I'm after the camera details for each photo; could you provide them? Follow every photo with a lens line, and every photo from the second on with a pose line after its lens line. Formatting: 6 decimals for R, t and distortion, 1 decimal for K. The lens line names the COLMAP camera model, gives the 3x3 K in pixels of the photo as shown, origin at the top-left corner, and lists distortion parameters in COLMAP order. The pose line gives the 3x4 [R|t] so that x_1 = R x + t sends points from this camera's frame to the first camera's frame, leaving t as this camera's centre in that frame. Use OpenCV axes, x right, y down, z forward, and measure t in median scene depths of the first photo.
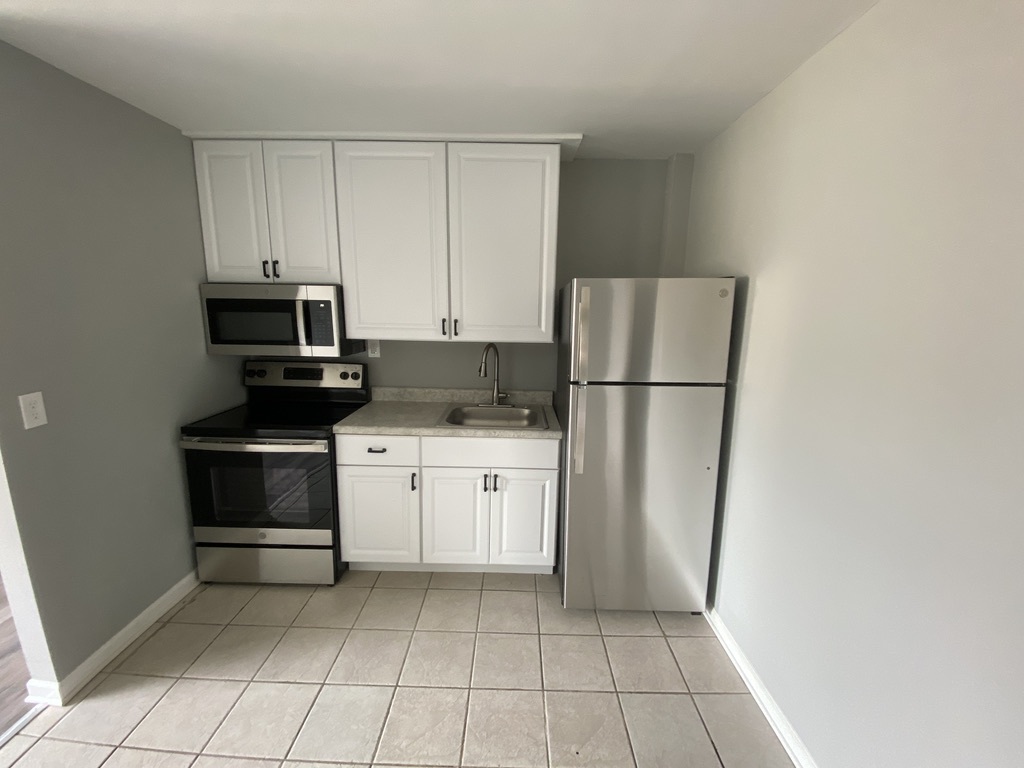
lens RADIAL K [[414.5, 0, 515.6], [0, 414.5, 388.0], [0, 0, 1]] dist [-0.001934, -0.003509]
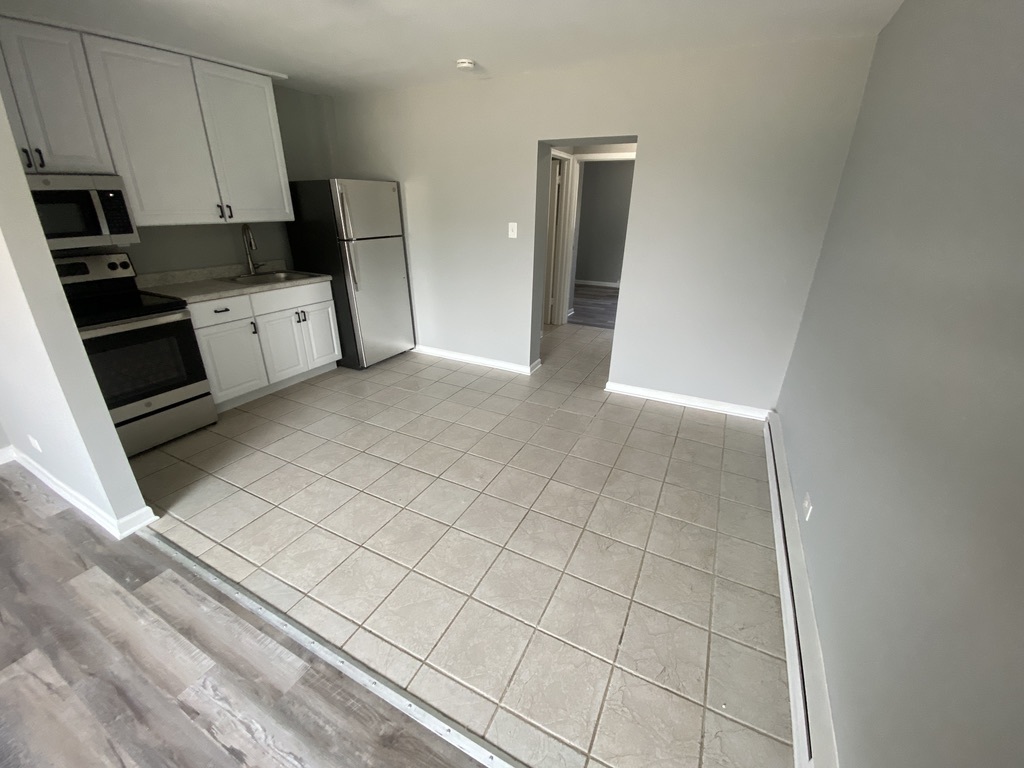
lens RADIAL K [[414.5, 0, 511.5], [0, 414.5, 381.9], [0, 0, 1]] dist [-0.001934, -0.003509]
pose [[0.471975, -0.361912, 0.803902, -1.038079], [0.158576, 0.931833, 0.326405, 0.074919], [-0.867233, -0.026575, 0.497193, -0.484508]]
